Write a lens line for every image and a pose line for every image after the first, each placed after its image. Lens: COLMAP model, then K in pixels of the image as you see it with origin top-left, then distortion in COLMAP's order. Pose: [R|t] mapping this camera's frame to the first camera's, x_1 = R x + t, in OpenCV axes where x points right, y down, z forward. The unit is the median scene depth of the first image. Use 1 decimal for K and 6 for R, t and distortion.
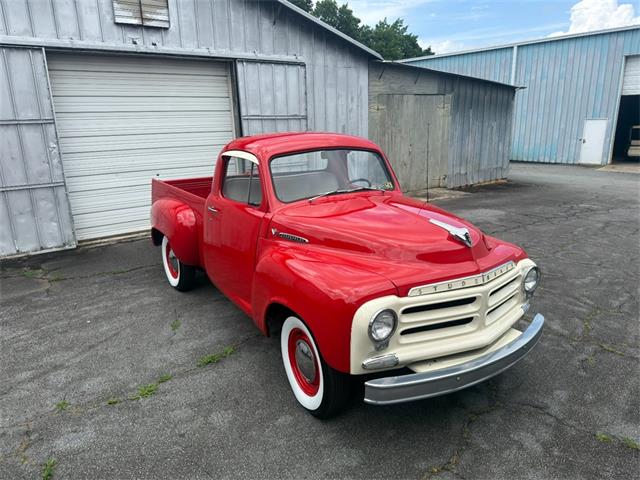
lens RADIAL K [[449.4, 0, 319.1], [0, 449.4, 246.6], [0, 0, 1]] dist [0.030180, -0.043747]
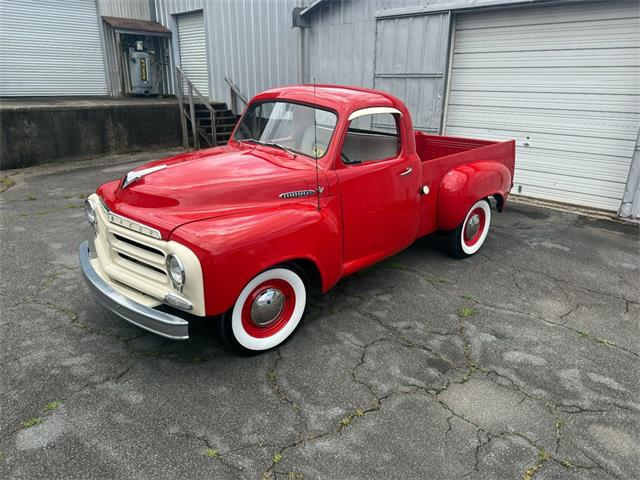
lens RADIAL K [[449.4, 0, 322.5], [0, 449.4, 243.7], [0, 0, 1]] dist [0.032305, -0.045427]
pose [[0.151763, 0.359119, -0.920870, 0.627129], [-0.288693, 0.907141, 0.306188, -0.151403], [0.945317, 0.219381, 0.241346, 0.521251]]
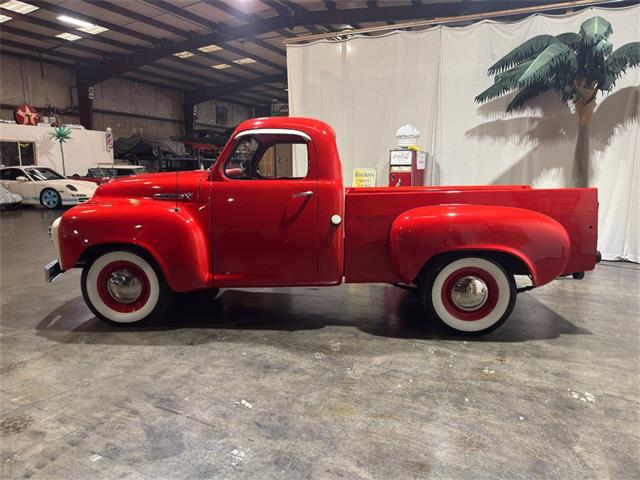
lens RADIAL K [[451.9, 0, 320.2], [0, 451.9, 248.0], [0, 0, 1]] dist [0.029201, -0.044484]
pose [[-0.608231, 0.132863, -0.782562, 0.494502], [-0.216548, 0.920720, 0.324627, -0.212050], [0.763651, 0.366910, -0.531239, 1.084248]]
